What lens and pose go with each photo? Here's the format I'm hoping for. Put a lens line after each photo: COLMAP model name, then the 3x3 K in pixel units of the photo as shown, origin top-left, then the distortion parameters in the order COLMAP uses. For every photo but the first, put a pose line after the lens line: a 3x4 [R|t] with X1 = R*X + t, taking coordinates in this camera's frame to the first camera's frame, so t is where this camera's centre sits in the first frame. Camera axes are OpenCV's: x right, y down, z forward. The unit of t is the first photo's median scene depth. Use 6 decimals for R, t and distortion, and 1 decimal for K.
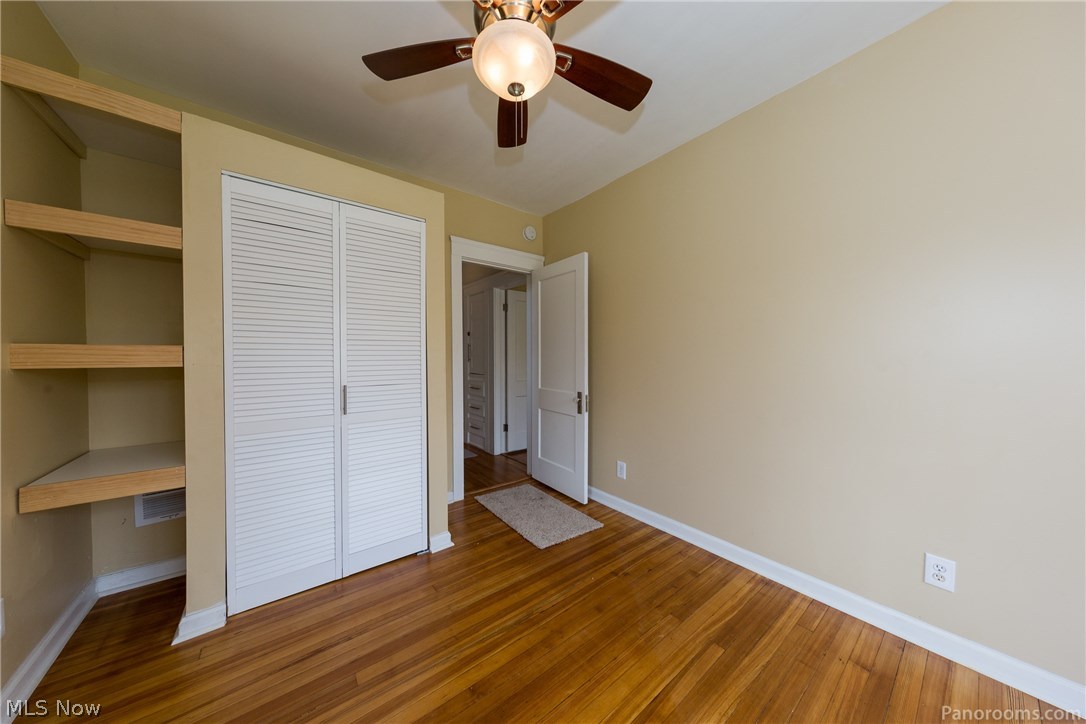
lens RADIAL K [[345.8, 0, 542.6], [0, 345.8, 361.2], [0, 0, 1]] dist [0.005078, 0.000088]
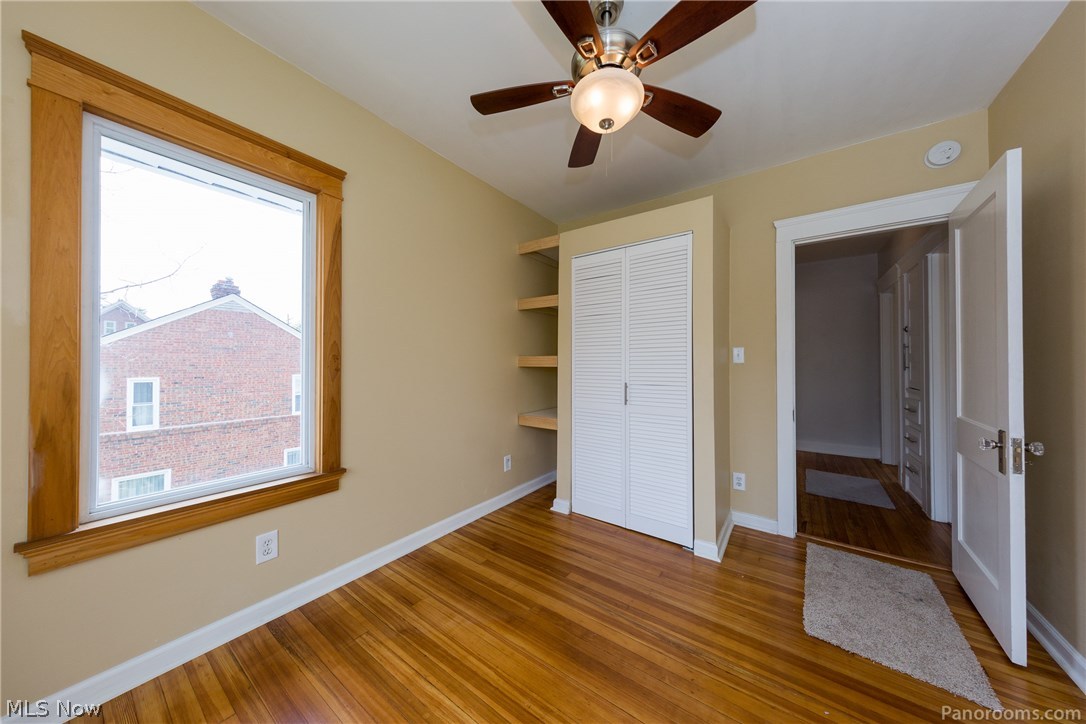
lens RADIAL K [[345.8, 0, 544.3], [0, 345.8, 361.2], [0, 0, 1]] dist [0.005078, 0.000088]
pose [[0.274754, -0.008816, -0.961474, 0.631097], [-0.016633, 0.999765, -0.013921, 0.010693], [0.961371, 0.019817, 0.274542, 0.334487]]
